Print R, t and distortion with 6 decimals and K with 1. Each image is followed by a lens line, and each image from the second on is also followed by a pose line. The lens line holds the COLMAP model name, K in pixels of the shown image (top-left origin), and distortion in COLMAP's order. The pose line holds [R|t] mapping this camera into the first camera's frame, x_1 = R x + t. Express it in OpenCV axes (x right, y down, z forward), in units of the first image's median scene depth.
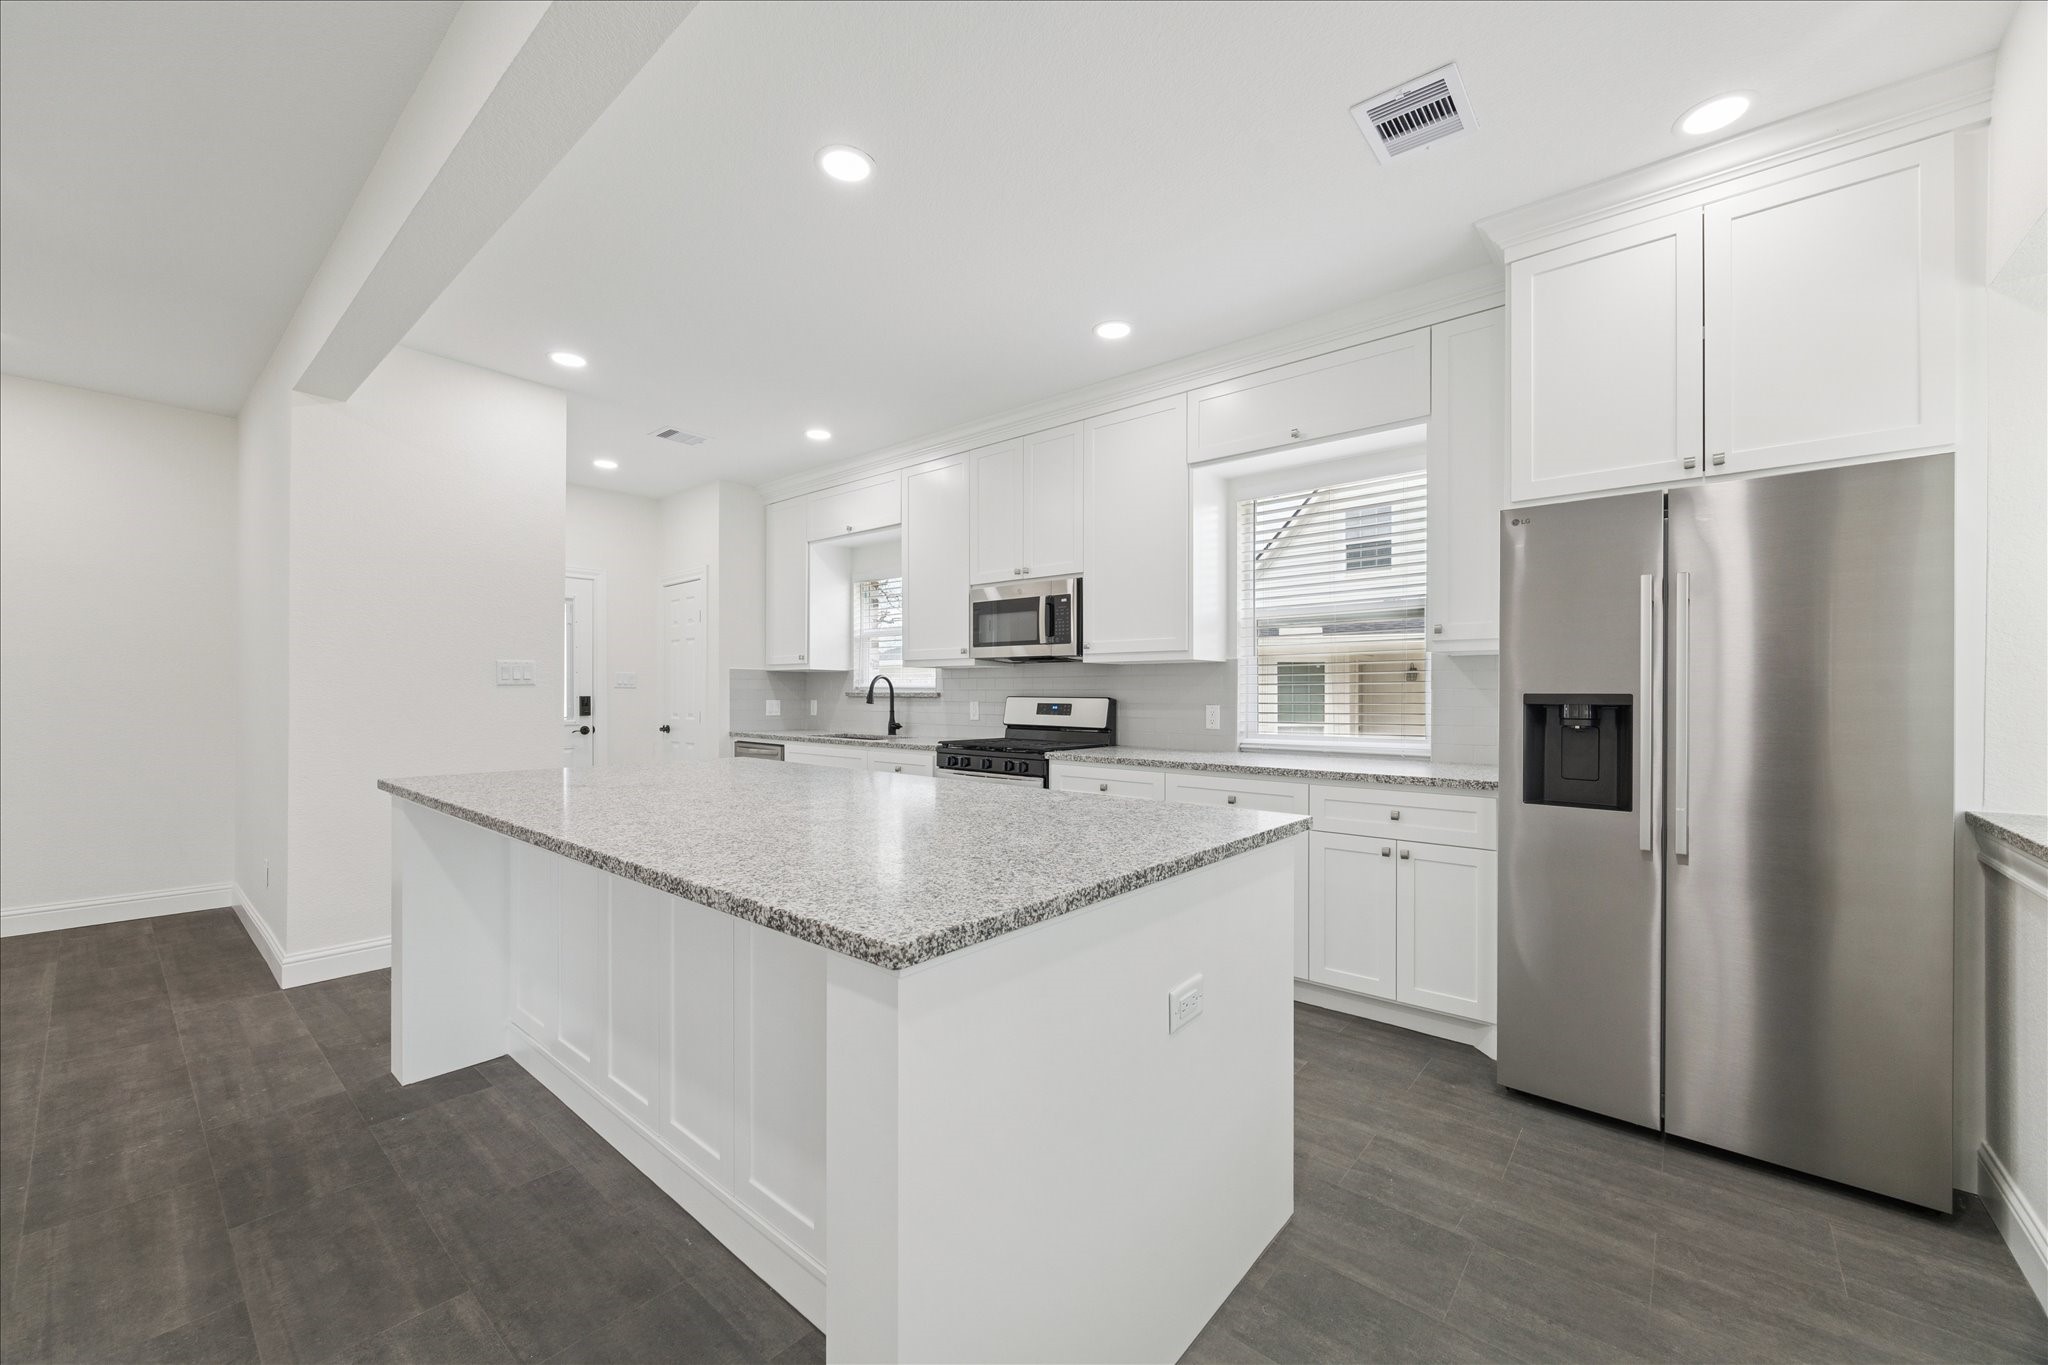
lens RADIAL K [[791.5, 0, 1011.2], [0, 791.5, 696.9], [0, 0, 1]] dist [-0.002608, -0.000737]
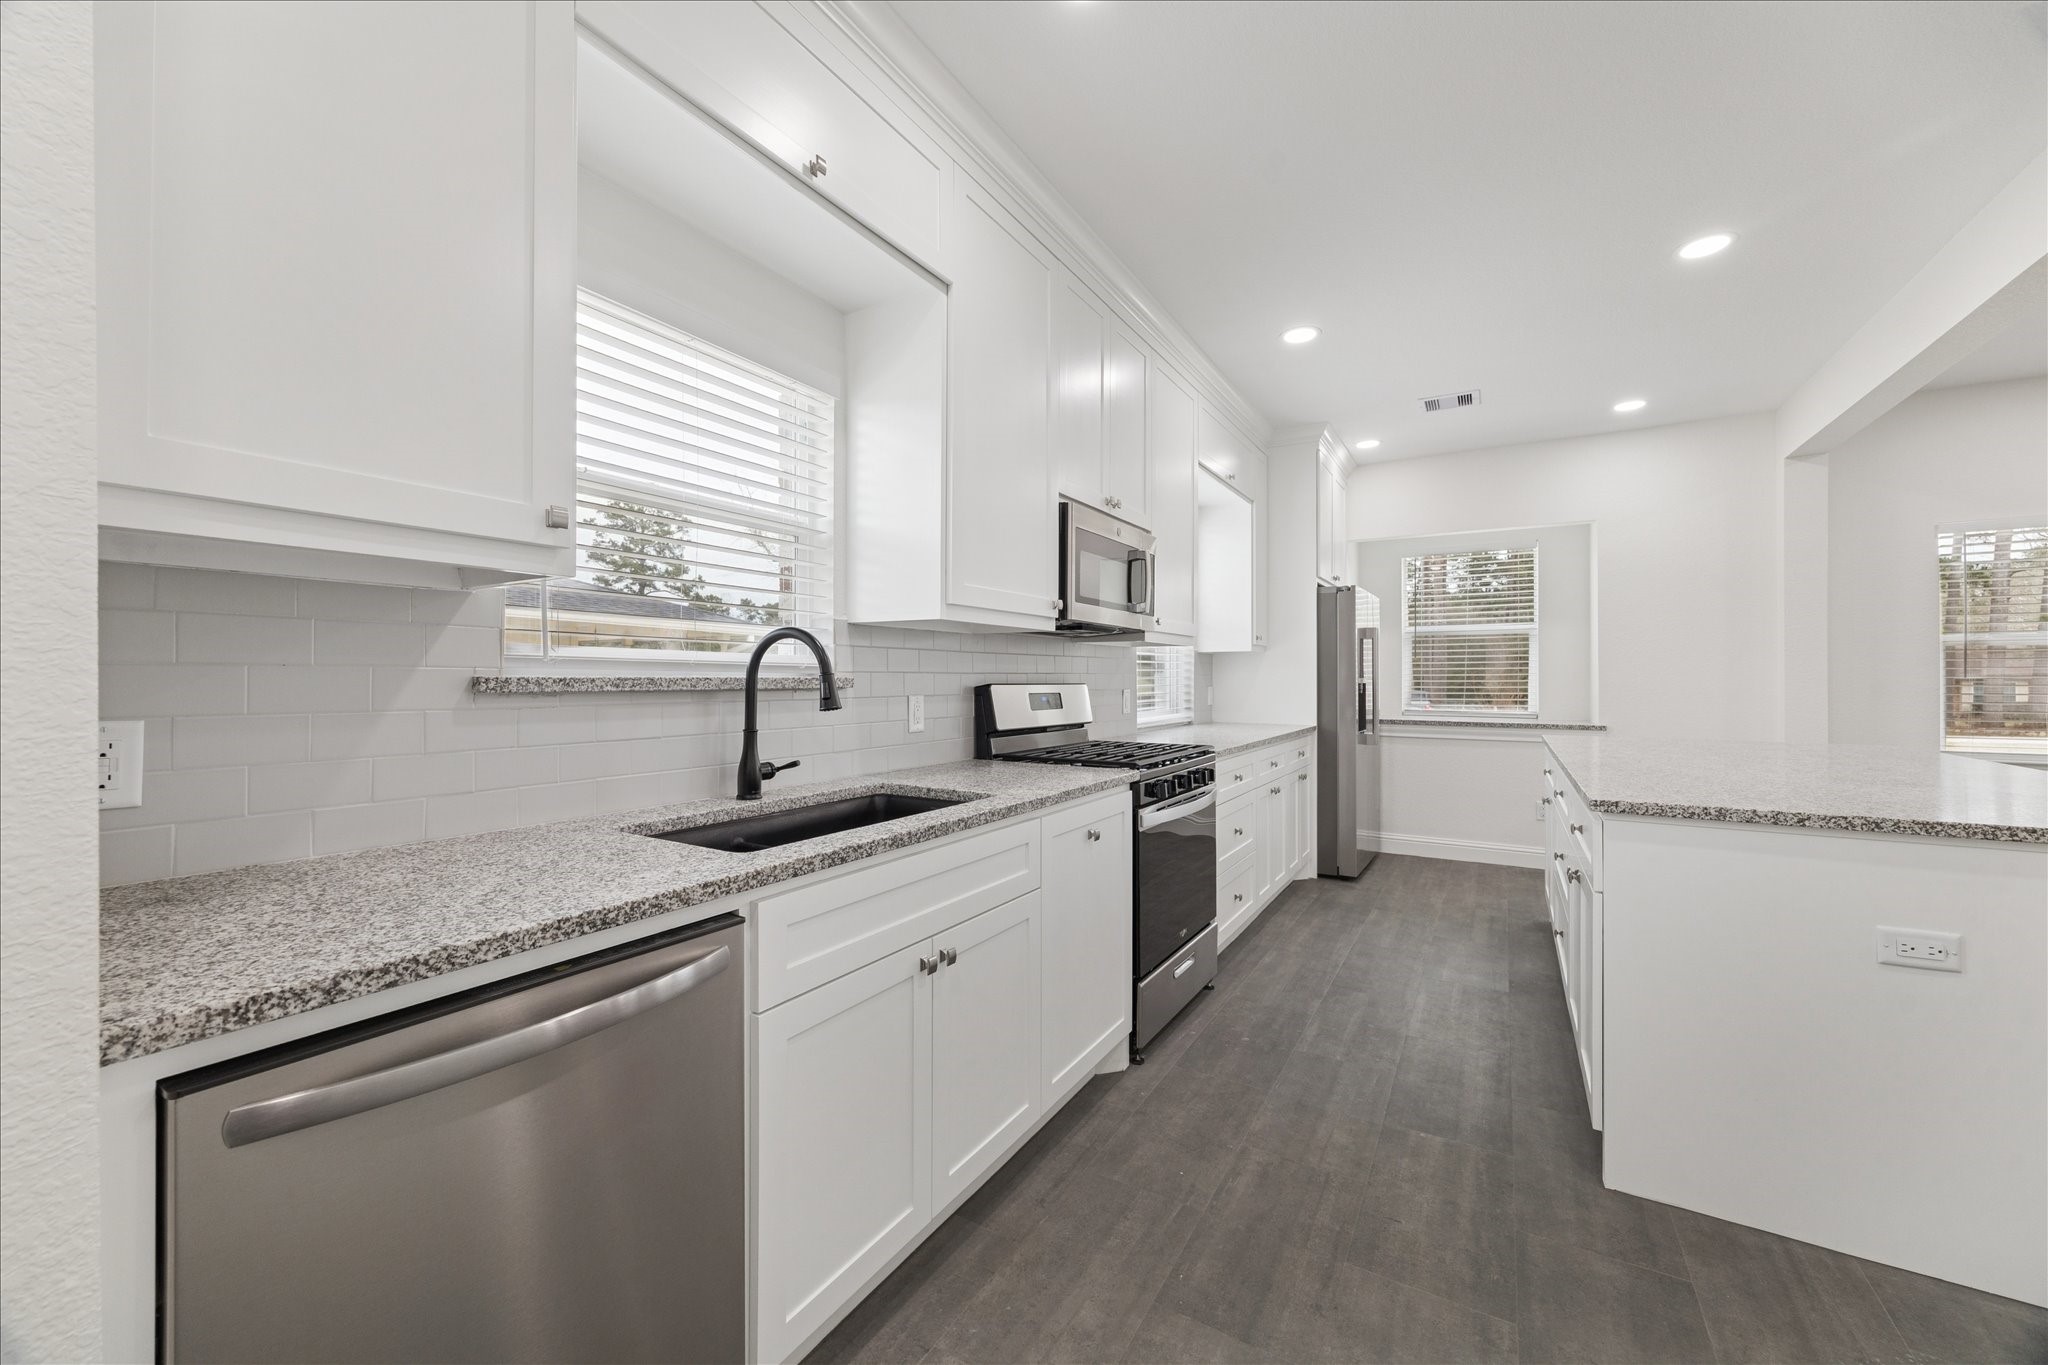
lens RADIAL K [[793.1, 0, 1032.0], [0, 793.1, 673.2], [0, 0, 1]] dist [0.010079, -0.000168]
pose [[-0.177170, 0.002484, 0.984177, -0.858153], [0.002341, 0.999995, -0.002103, -0.010860], [-0.984177, 0.001932, -0.177175, 1.552134]]
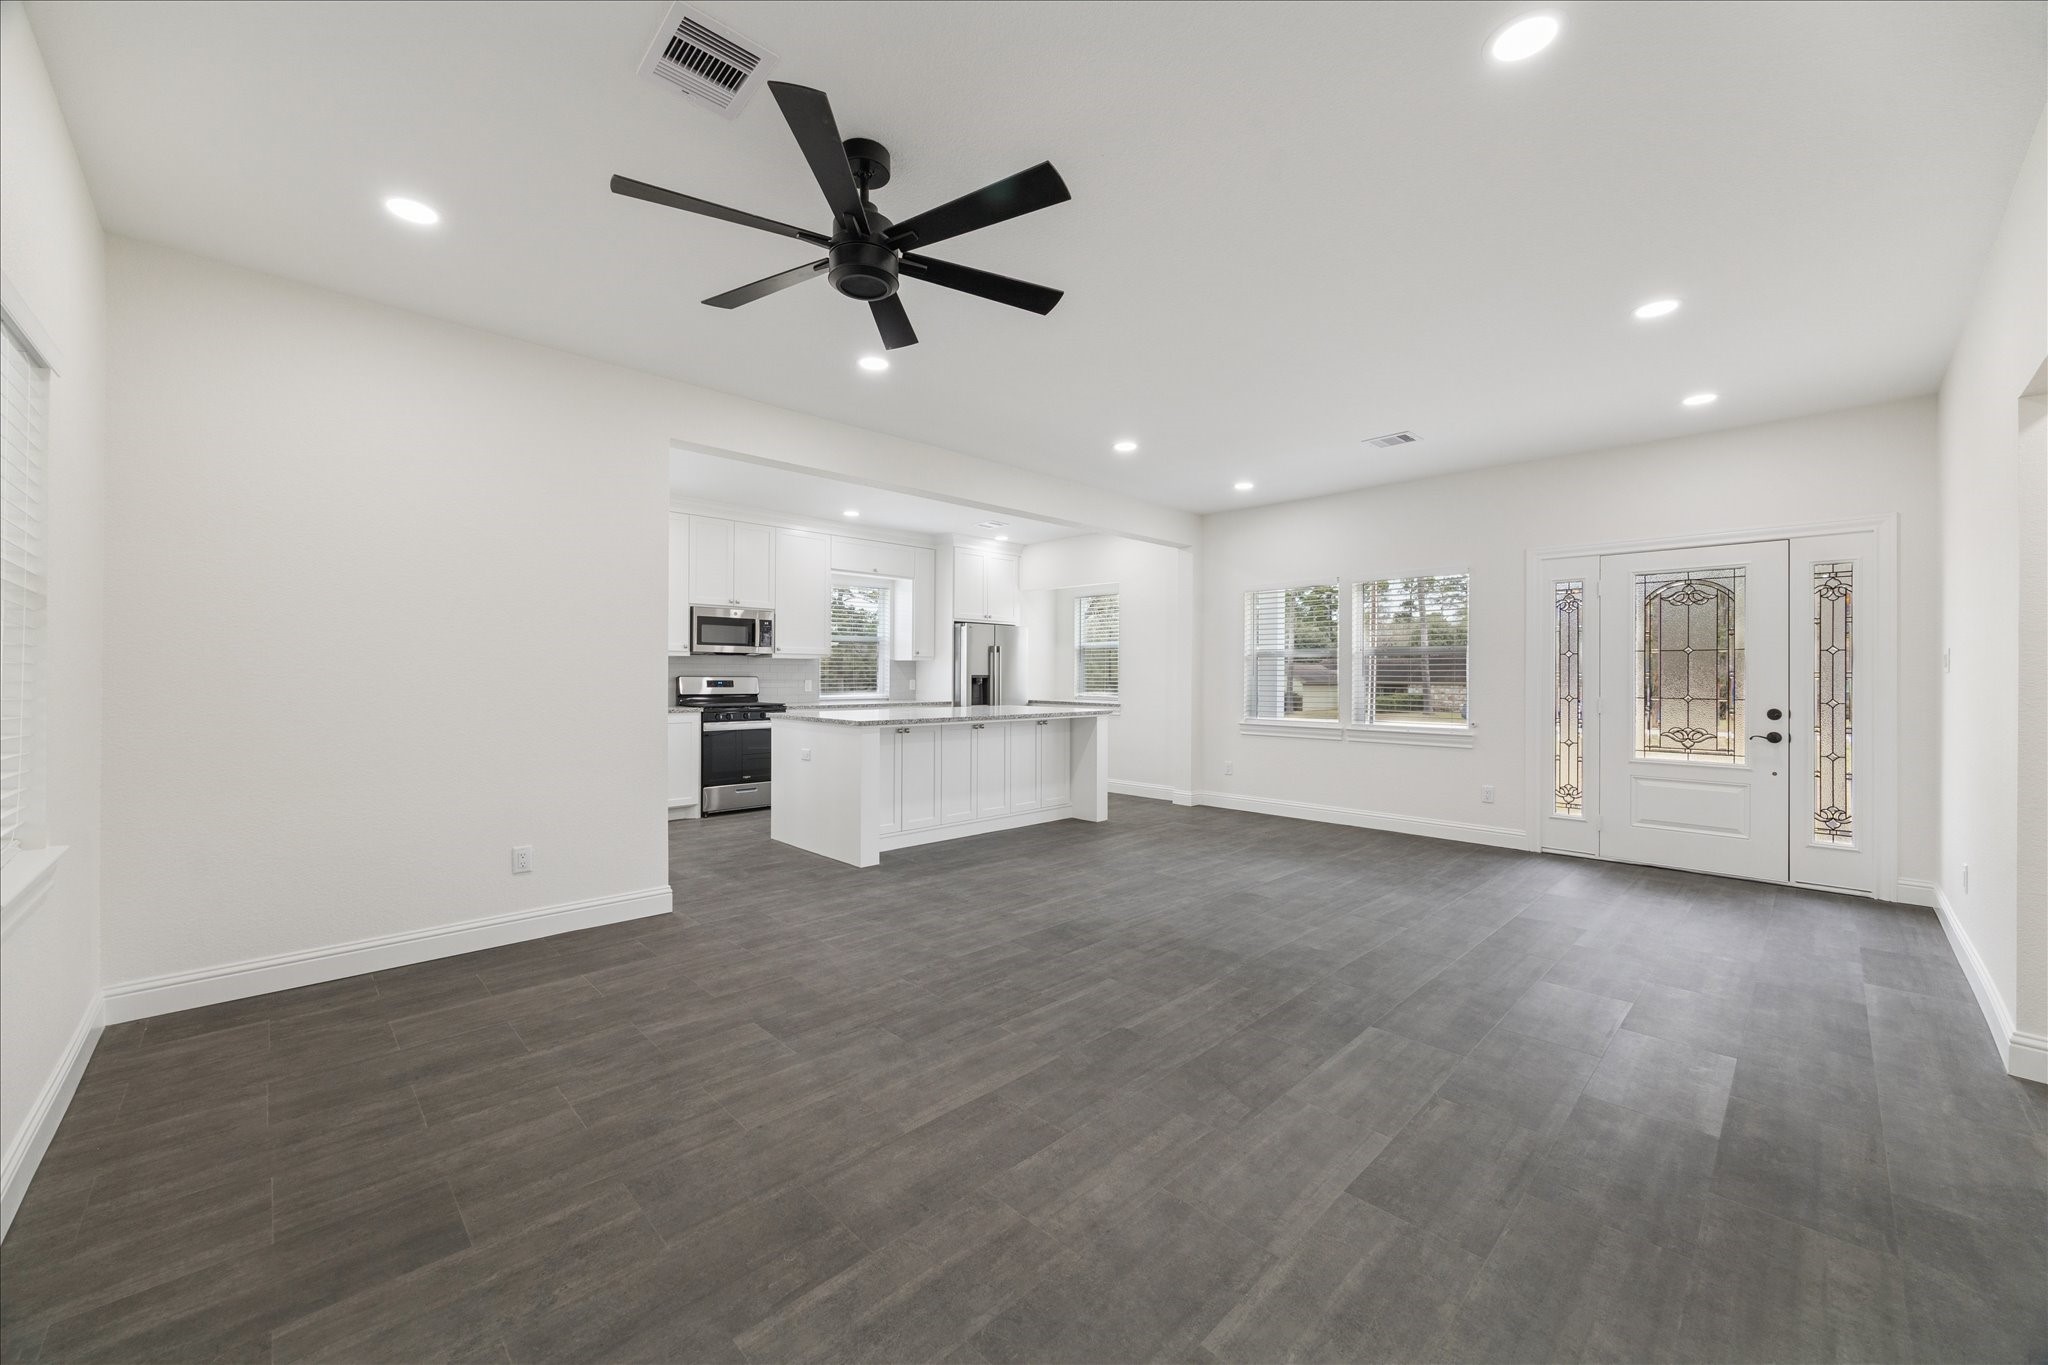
lens RADIAL K [[786.5, 0, 1024.0], [0, 786.5, 682.5], [0, 0, 1]] dist [-0.000942, -0.000106]
pose [[0.089675, -0.015395, 0.995852, -2.065984], [-0.000332, 0.999880, 0.015487, -0.017736], [-0.995971, -0.001719, 0.089659, 0.313633]]
